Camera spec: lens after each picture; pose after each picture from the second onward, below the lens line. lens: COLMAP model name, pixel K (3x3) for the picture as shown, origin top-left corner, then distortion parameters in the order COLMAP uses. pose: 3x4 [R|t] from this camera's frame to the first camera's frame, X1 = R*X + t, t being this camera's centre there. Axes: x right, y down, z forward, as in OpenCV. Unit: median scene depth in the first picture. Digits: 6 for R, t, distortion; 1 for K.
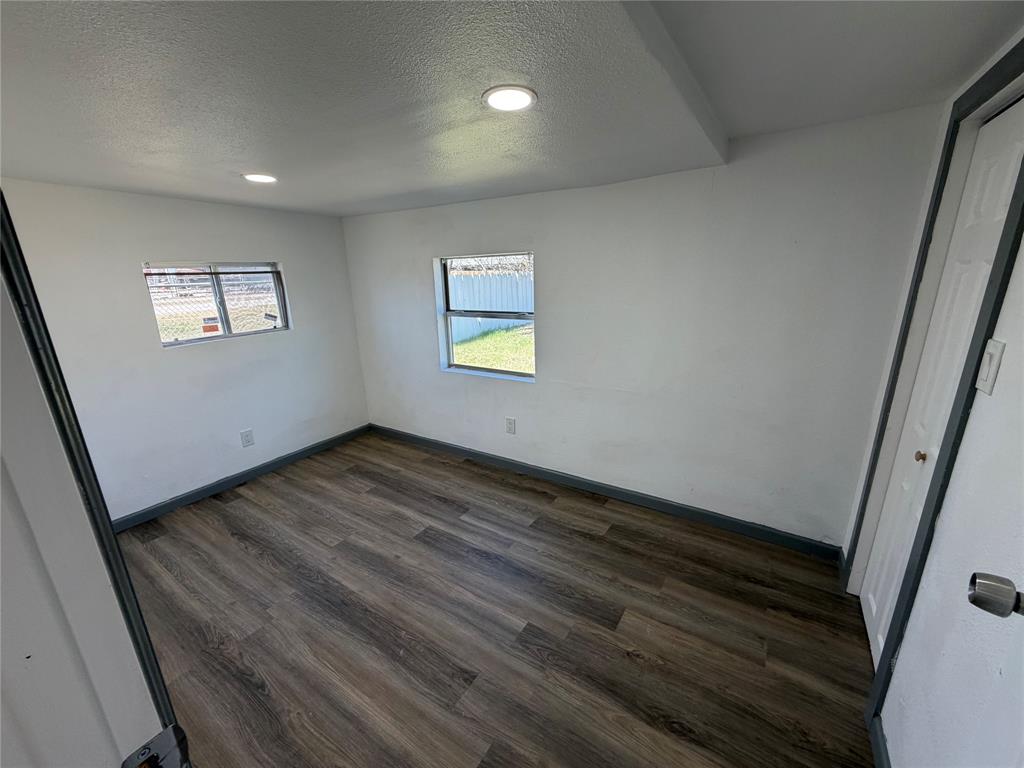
lens RADIAL K [[409.9, 0, 512.8], [0, 409.9, 385.5], [0, 0, 1]] dist [0.003590, -0.000063]
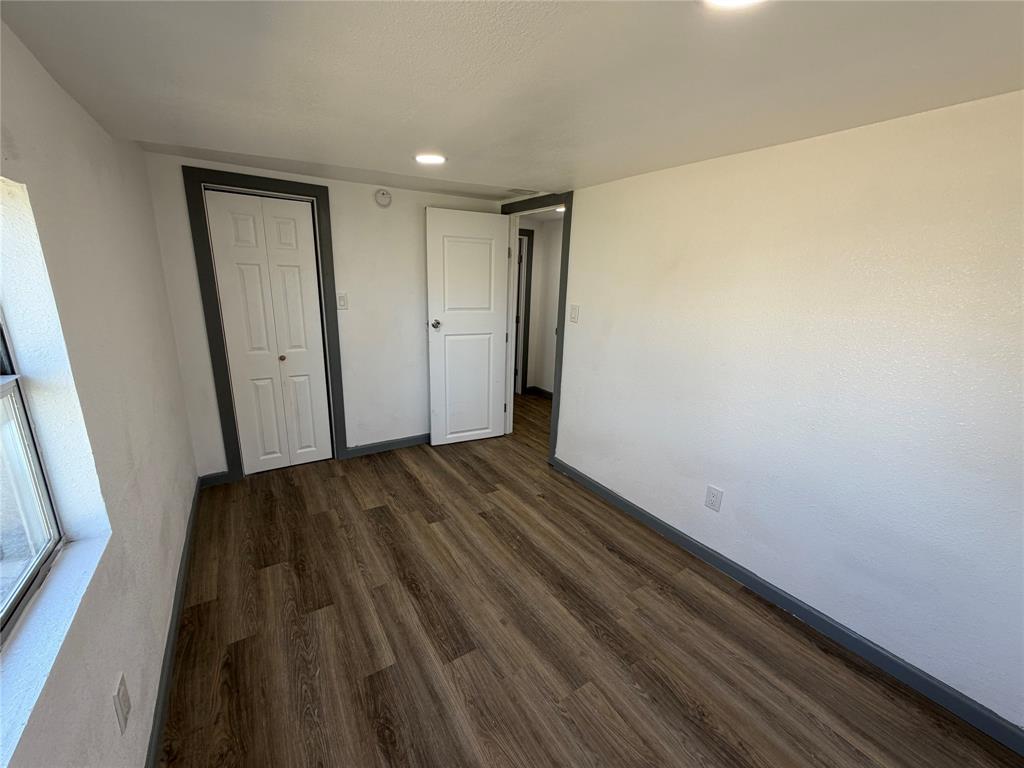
lens RADIAL K [[409.9, 0, 511.3], [0, 409.9, 383.6], [0, 0, 1]] dist [0.003590, -0.000063]
pose [[-0.916385, -0.098655, 0.387951, -0.597919], [0.104820, 0.876200, 0.470412, -0.381552], [-0.386331, 0.471743, -0.792595, 1.510895]]
